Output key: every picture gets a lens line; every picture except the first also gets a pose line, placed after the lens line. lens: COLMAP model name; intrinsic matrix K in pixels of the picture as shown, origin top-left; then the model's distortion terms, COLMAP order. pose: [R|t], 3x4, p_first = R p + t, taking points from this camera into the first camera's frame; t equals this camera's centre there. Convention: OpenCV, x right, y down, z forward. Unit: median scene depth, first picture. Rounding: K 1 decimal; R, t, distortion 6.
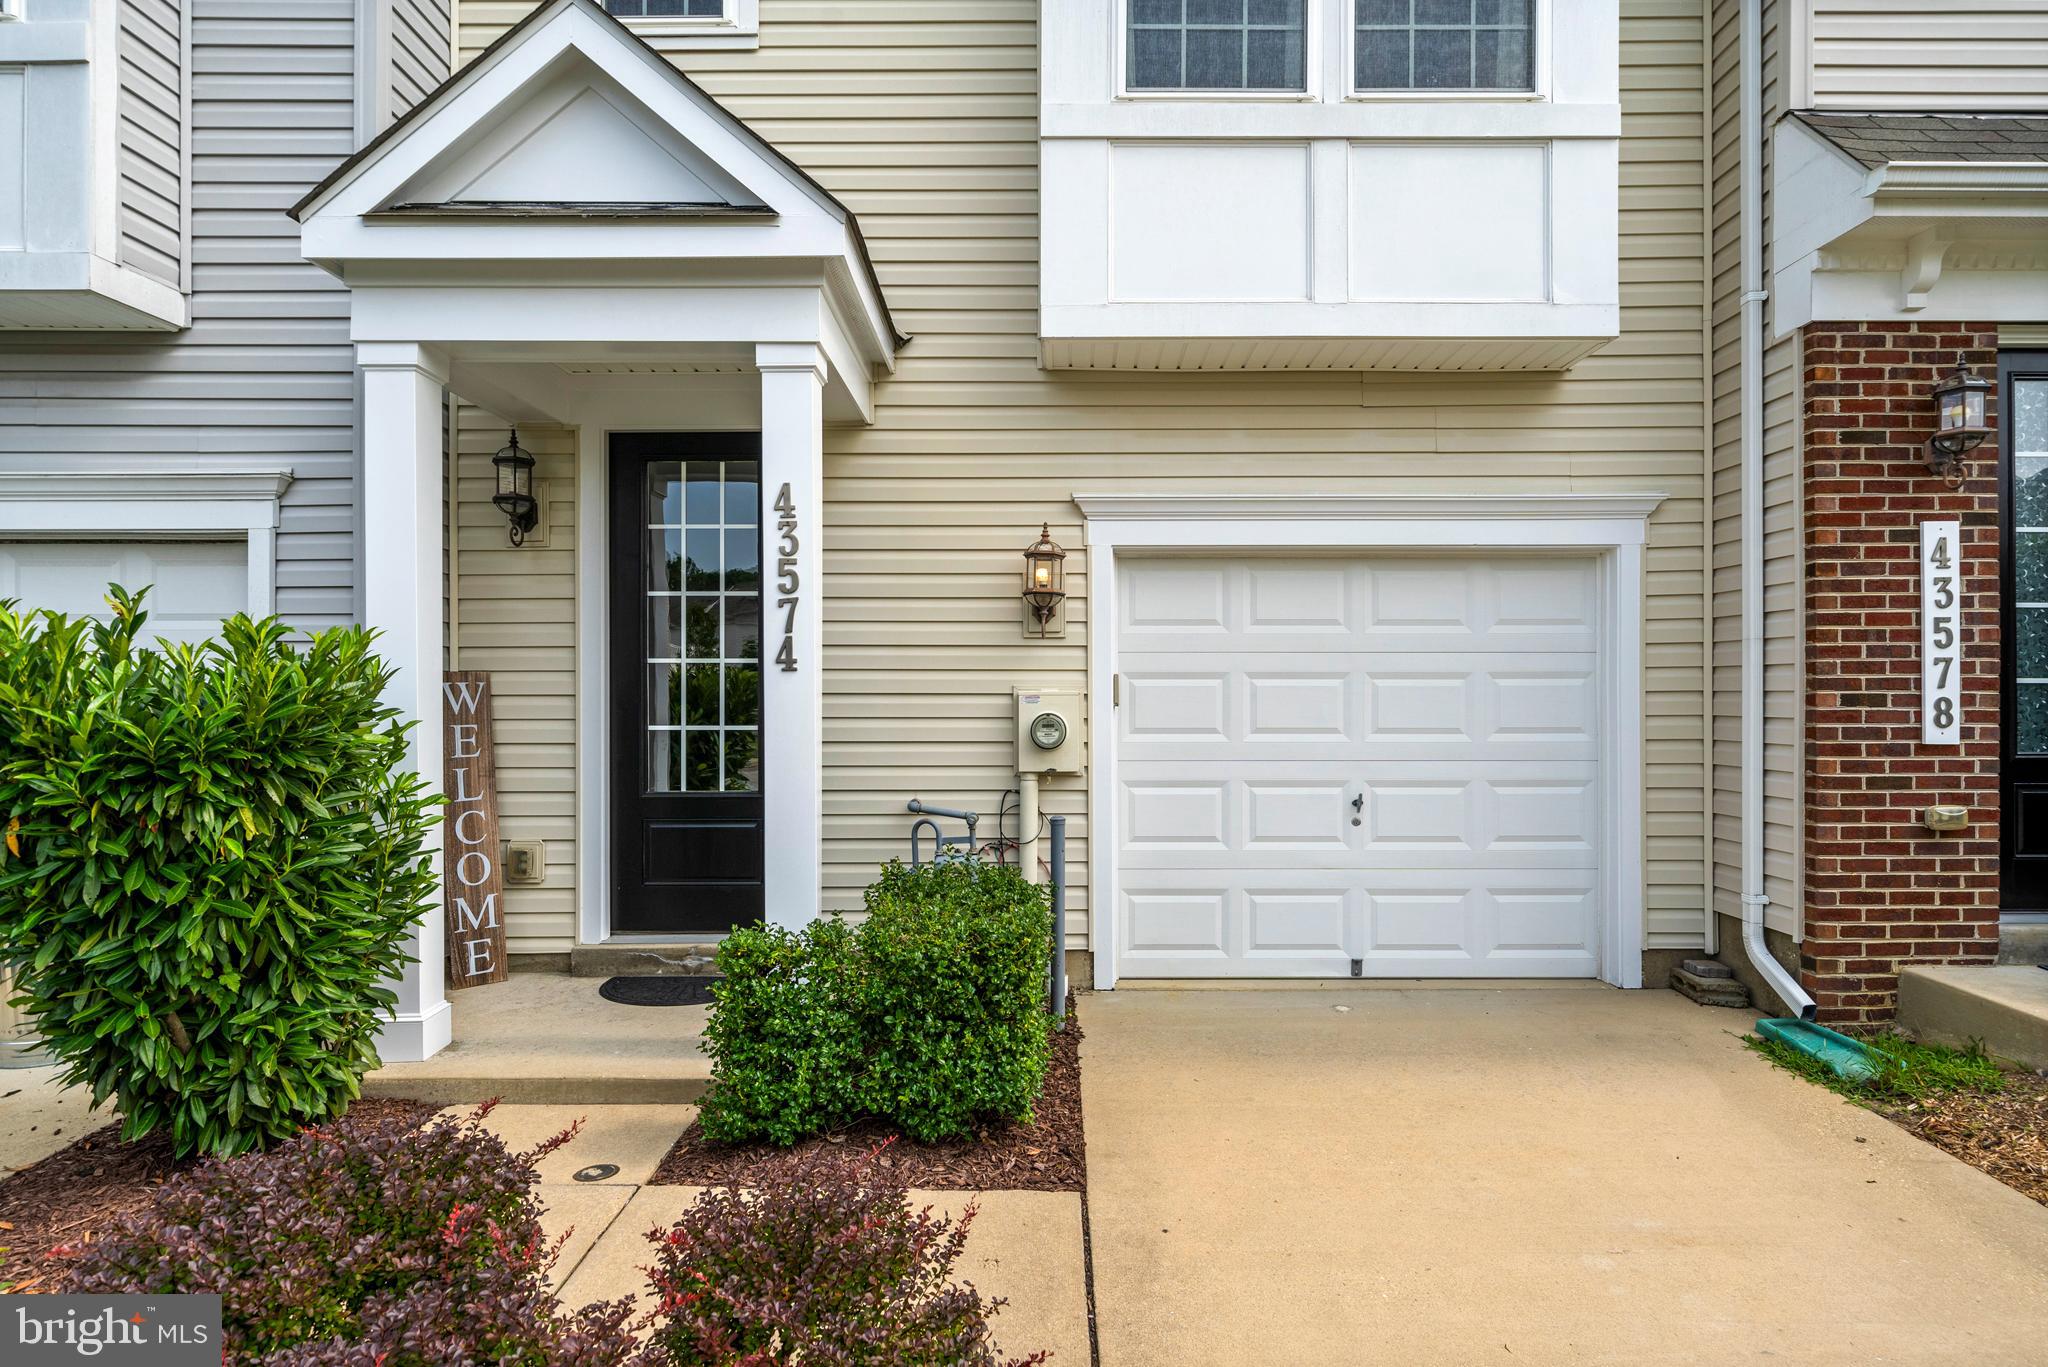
lens RADIAL K [[1043.4, 0, 1061.9], [0, 1043.4, 684.4], [0, 0, 1]] dist [-0.000875, -0.000237]
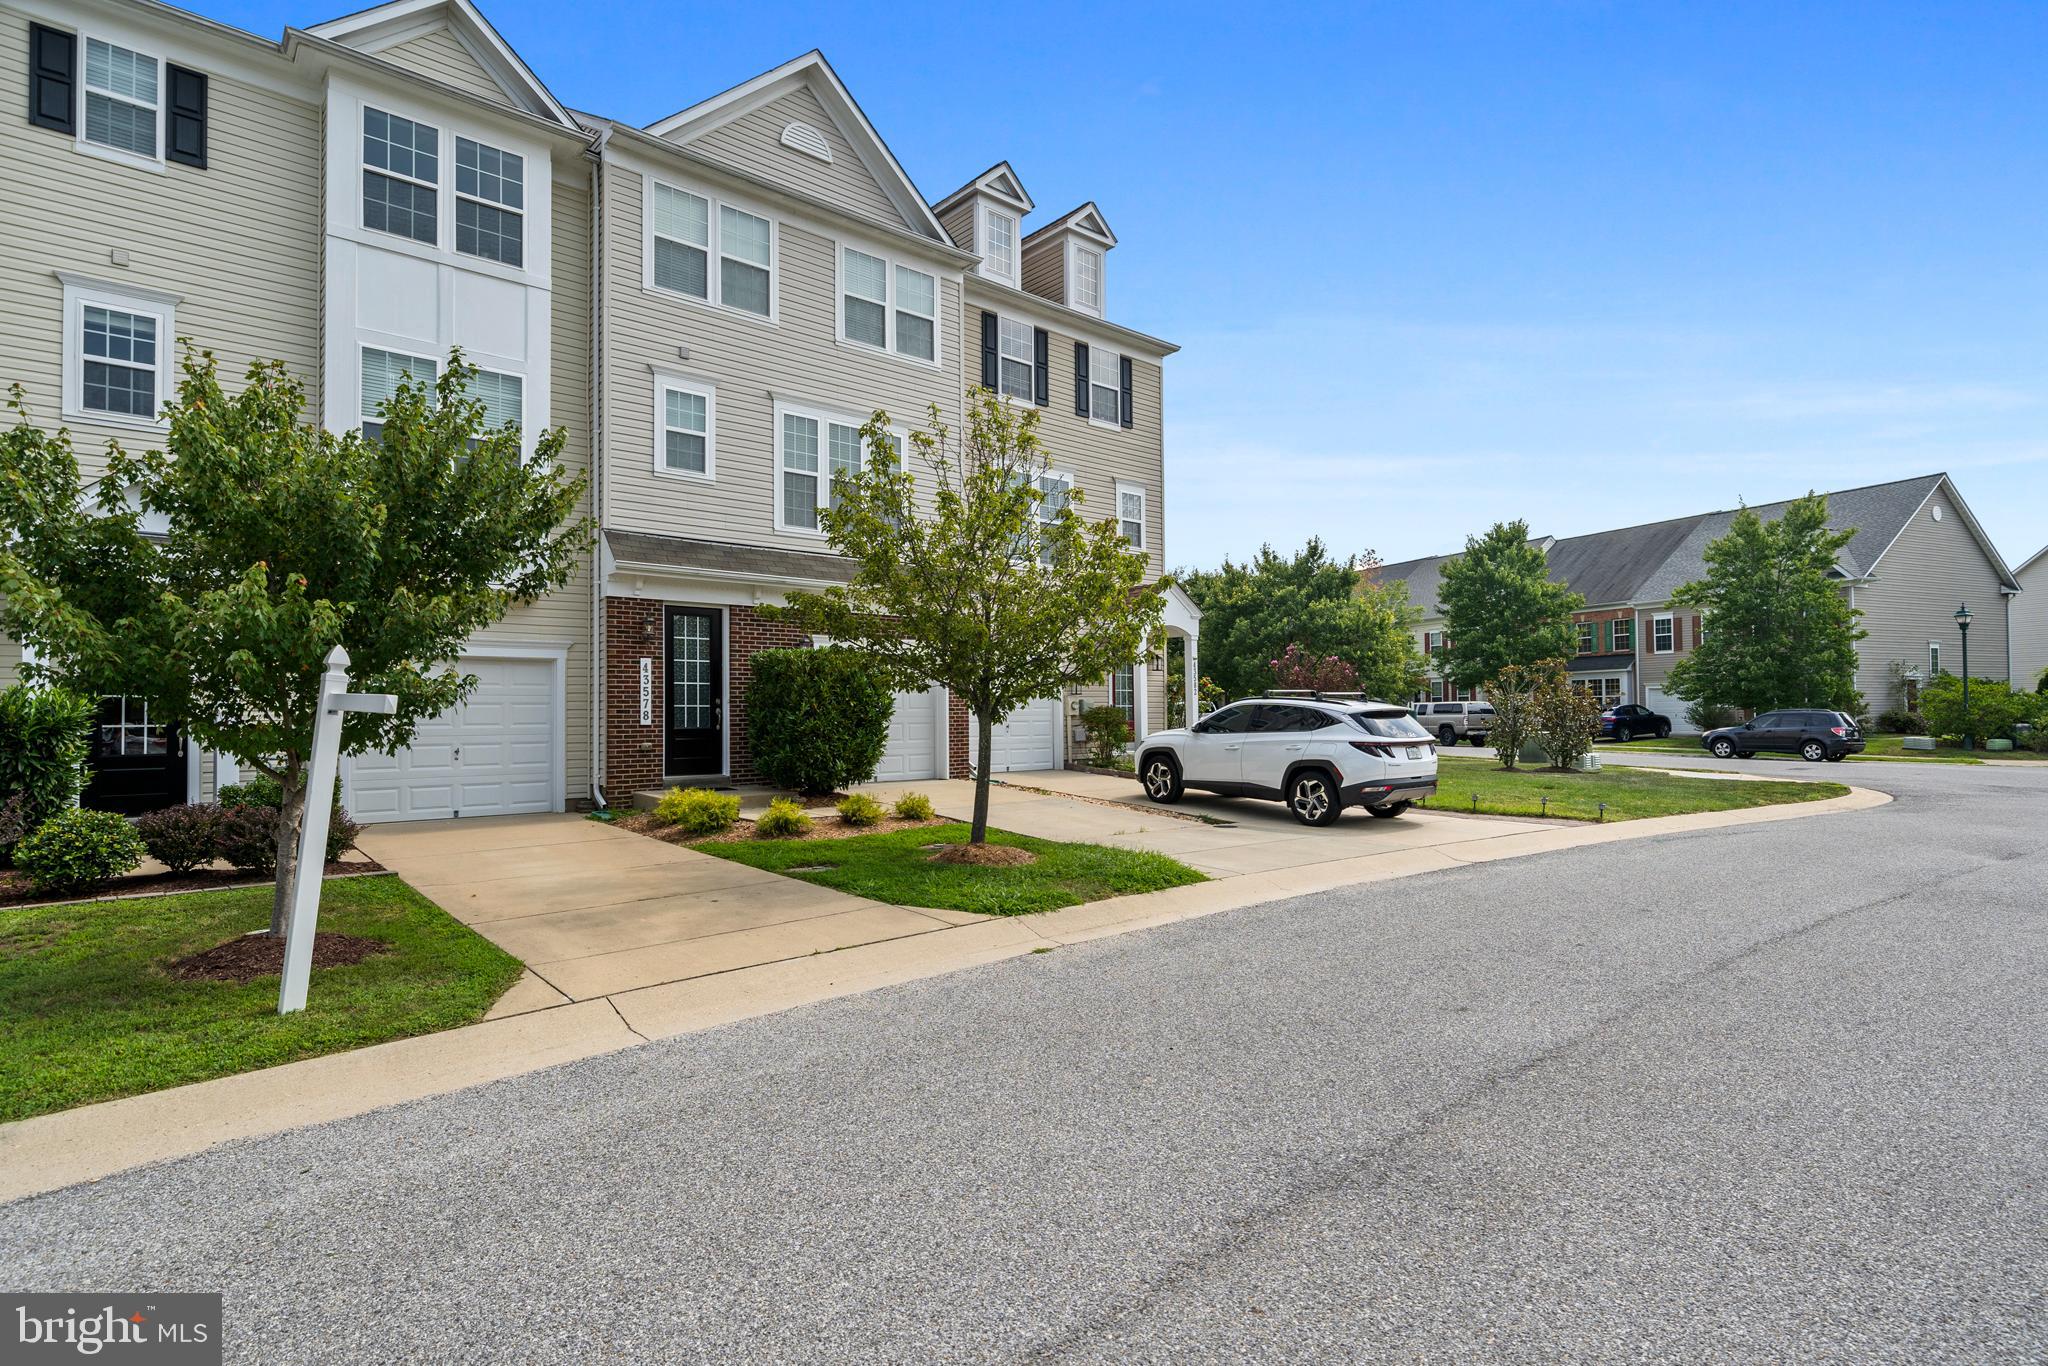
lens RADIAL K [[1010.4, 0, 1024.0], [0, 1010.4, 683.0], [0, 0, 1]] dist [0.000640, 0.000034]
pose [[0.770136, 0.015917, 0.637681, -0.259067], [0.003126, 0.999582, -0.028725, 0.018043], [-0.637872, 0.024115, 0.769765, -1.990957]]
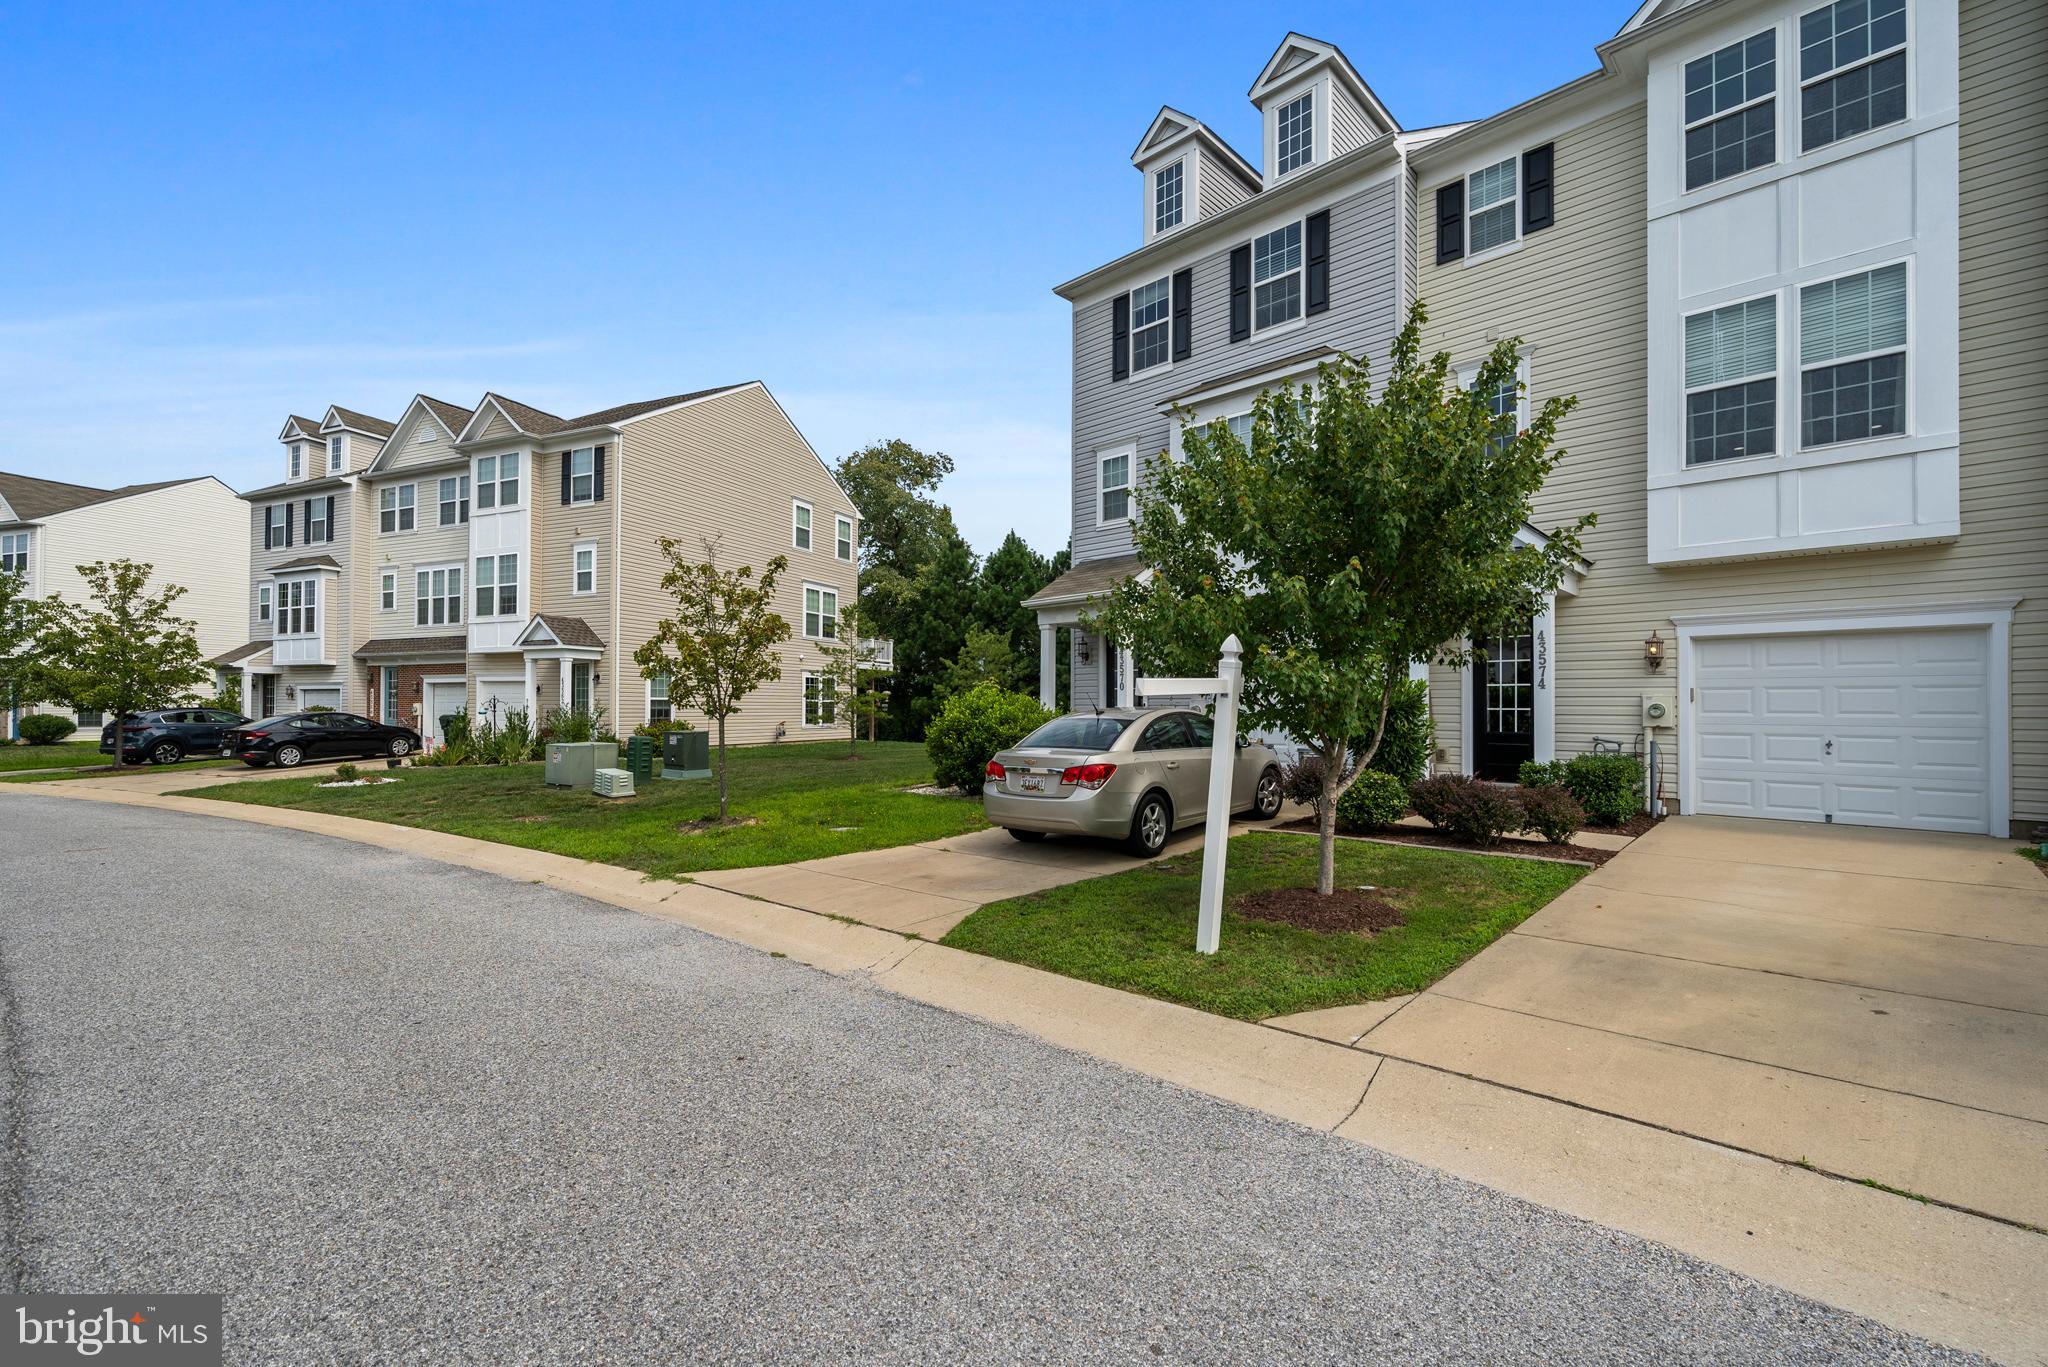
lens RADIAL K [[855.7, 0, 1031.8], [0, 855.7, 694.6], [0, 0, 1]] dist [-0.001760, 0.000121]
pose [[0.699852, -0.005276, -0.714269, 0.413570], [-0.000763, 0.999967, -0.008134, 0.023480], [0.714288, 0.006238, 0.699824, -1.569831]]
